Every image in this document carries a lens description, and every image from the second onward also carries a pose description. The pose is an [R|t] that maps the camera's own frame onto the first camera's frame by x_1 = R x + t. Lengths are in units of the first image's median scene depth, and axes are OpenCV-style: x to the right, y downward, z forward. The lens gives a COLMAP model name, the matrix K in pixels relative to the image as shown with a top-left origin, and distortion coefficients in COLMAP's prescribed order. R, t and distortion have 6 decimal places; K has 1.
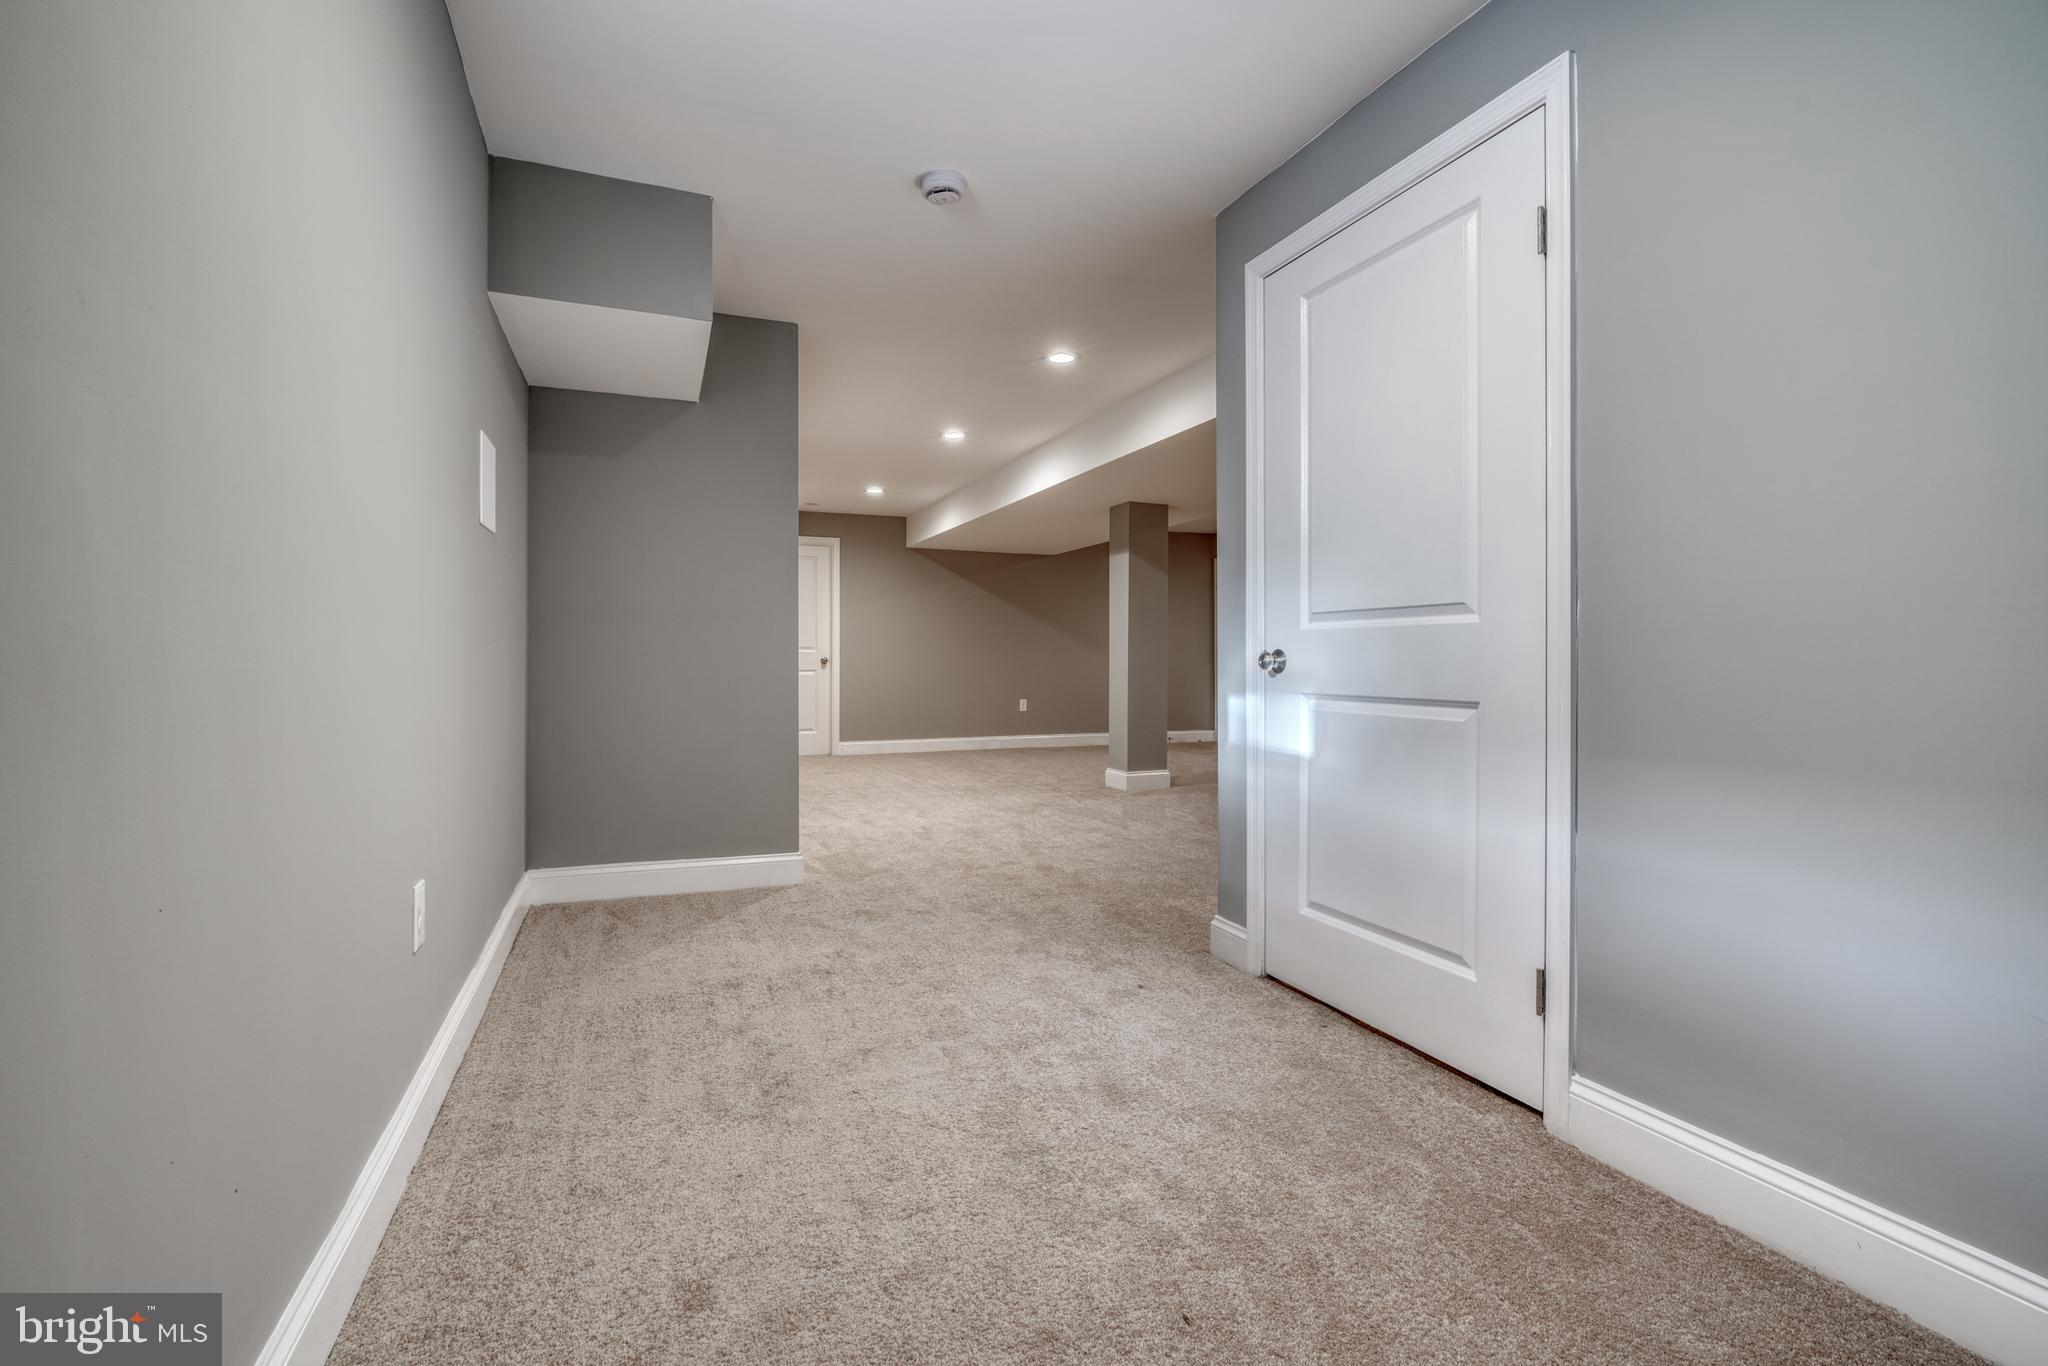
lens RADIAL K [[899.9, 0, 1015.2], [0, 899.9, 676.2], [0, 0, 1]] dist [-0.014987, 0.007367]
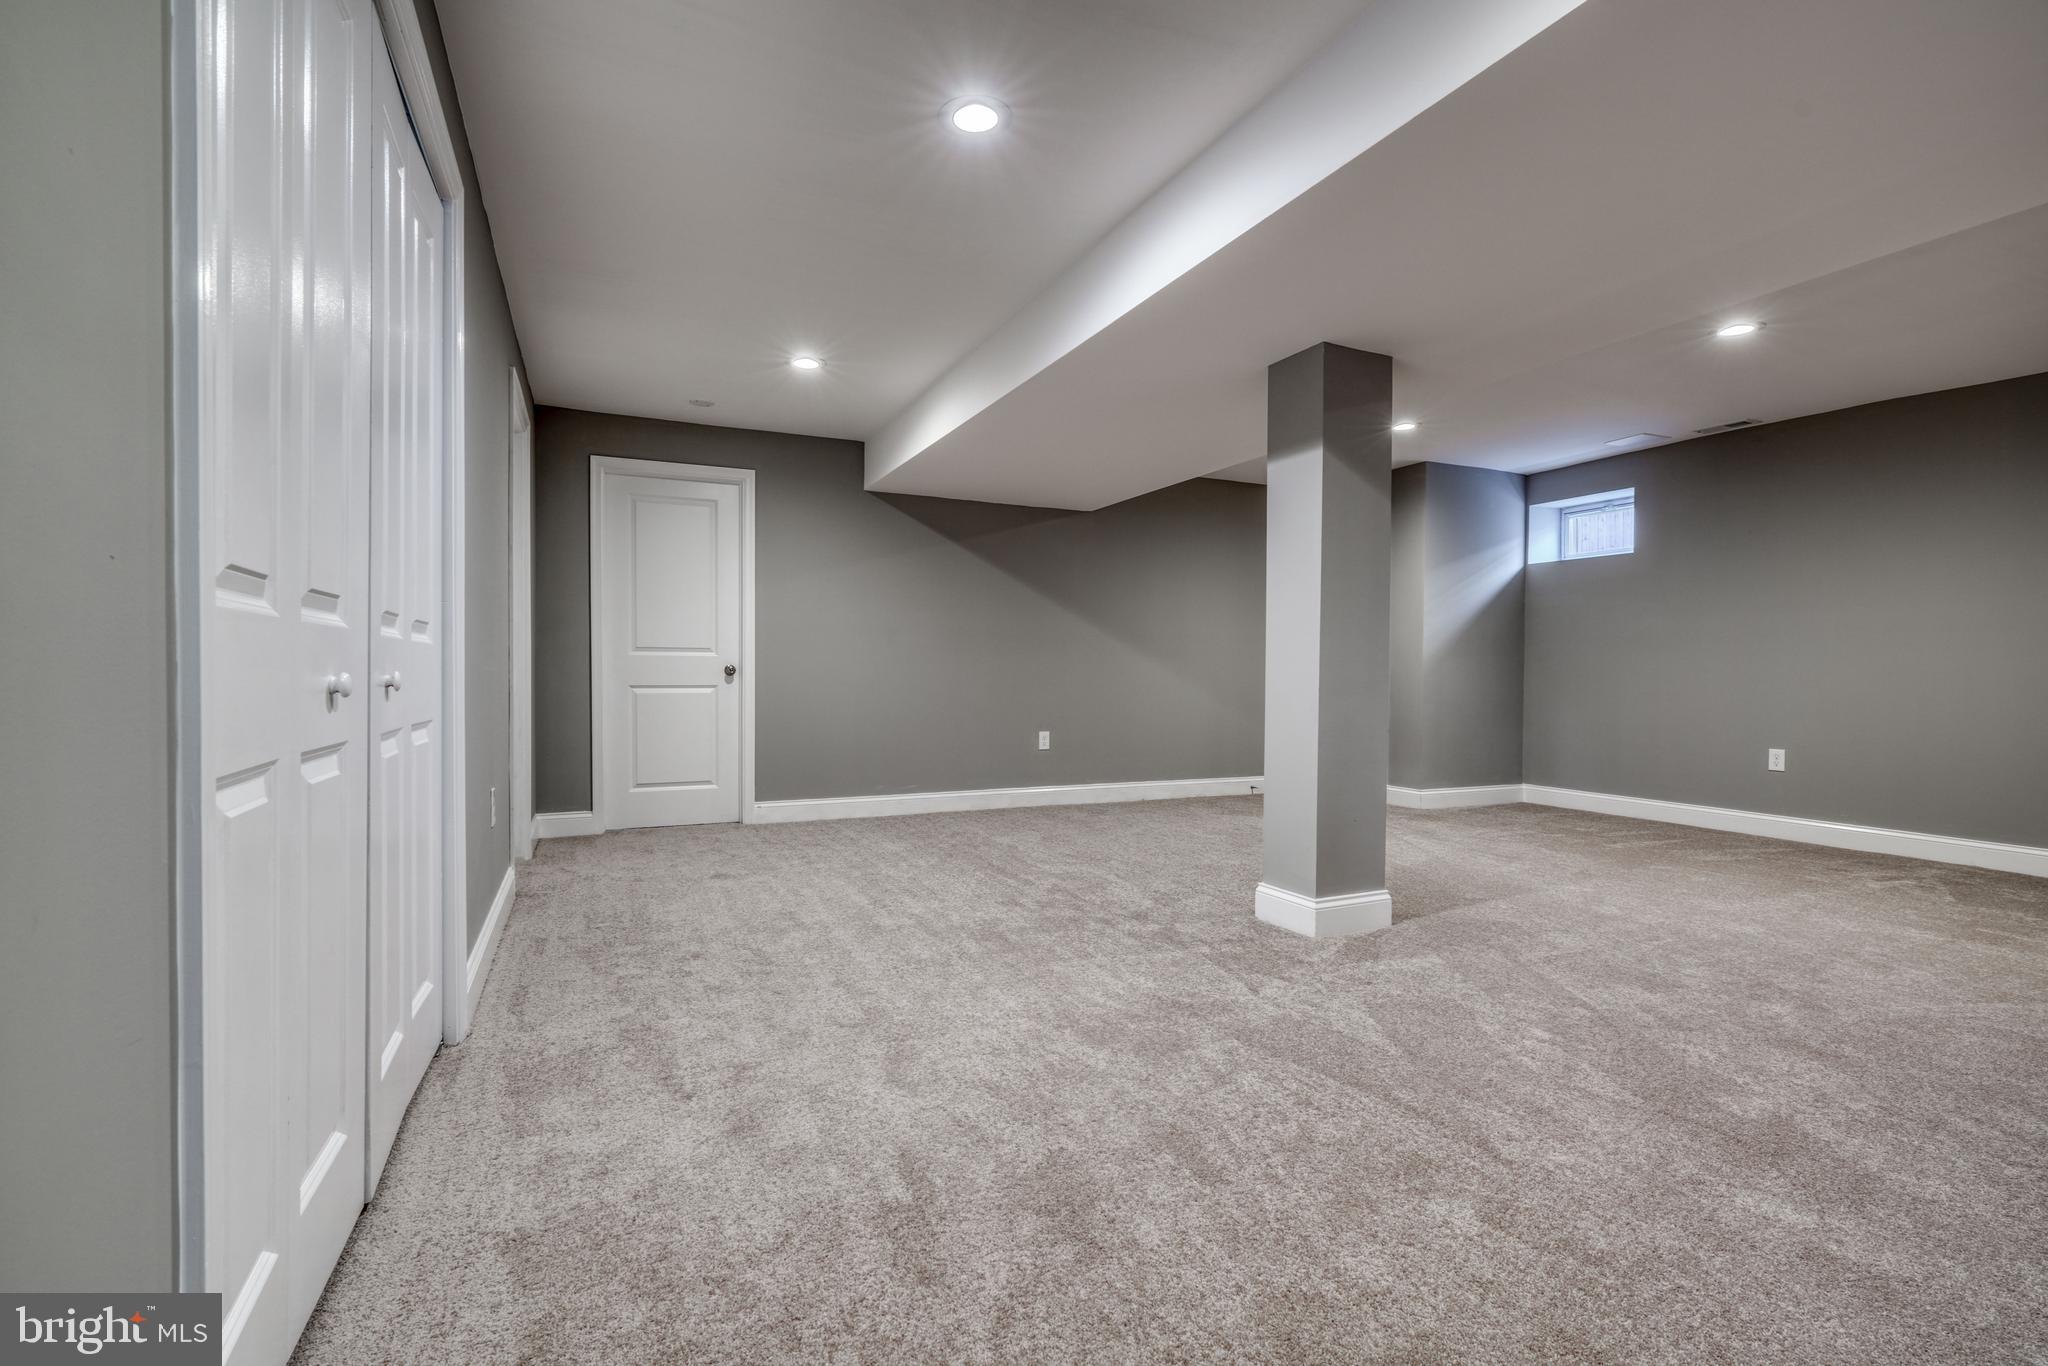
lens RADIAL K [[902.6, 0, 1019.9], [0, 902.6, 683.5], [0, 0, 1]] dist [-0.003661, -0.000042]
pose [[0.998892, 0.000491, 0.047066, -0.047029], [-0.000379, 0.999997, -0.002378, -0.007181], [-0.047067, 0.002357, 0.998889, 0.406788]]
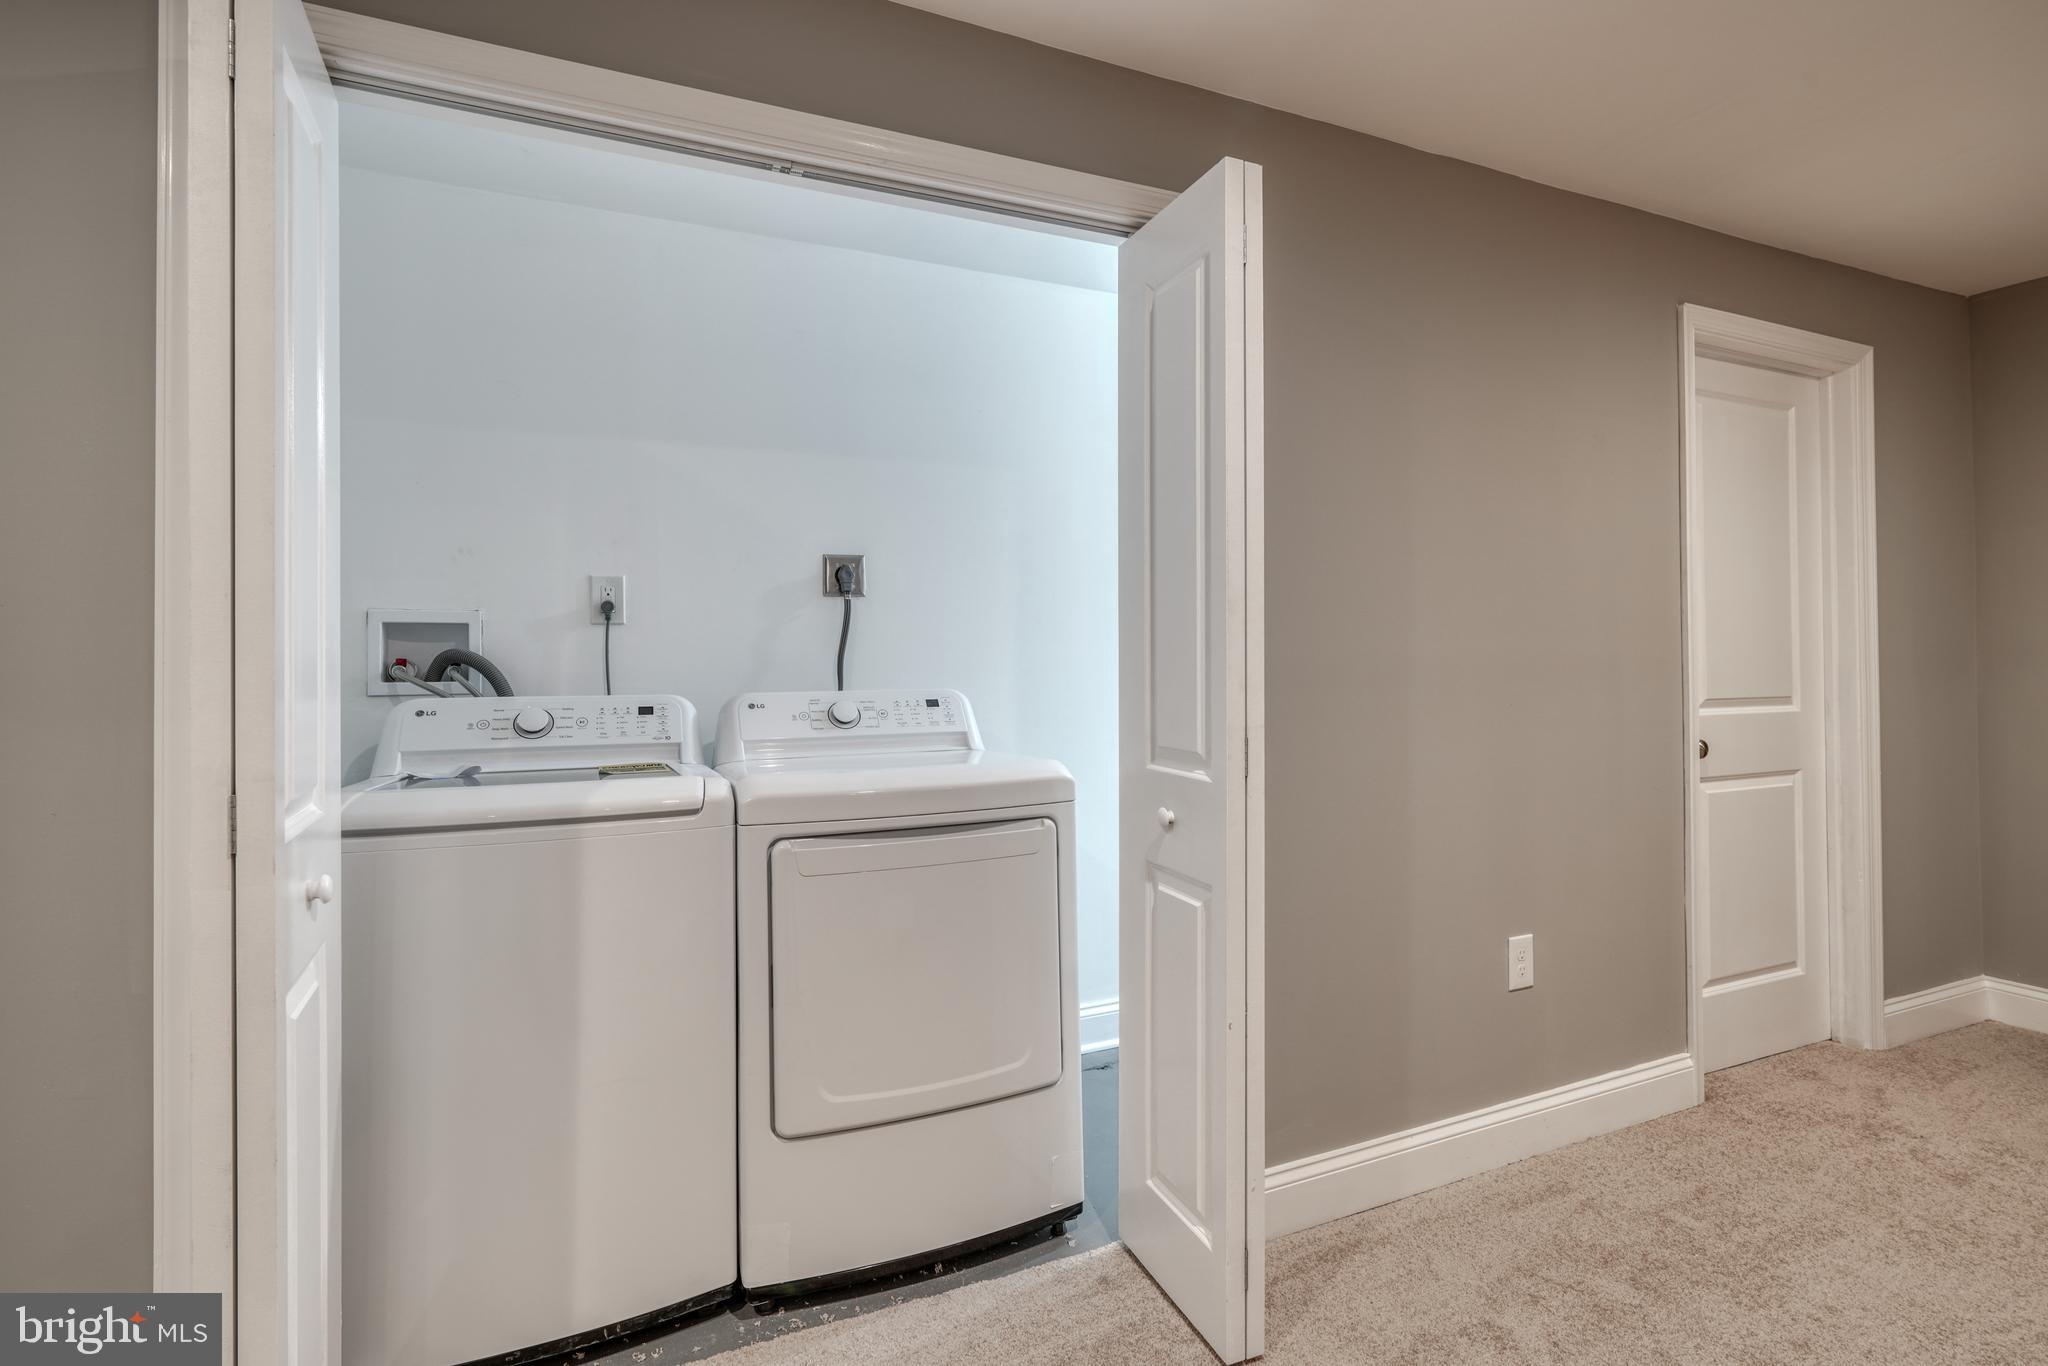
lens RADIAL K [[938.5, 0, 1026.6], [0, 938.5, 666.4], [0, 0, 1]] dist [-0.000963, 0.000062]
pose [[0.020868, -0.003518, -0.999776, 0.025246], [-0.001282, 0.999993, -0.003545, -0.042998], [0.999781, 0.001356, 0.020864, 0.633909]]
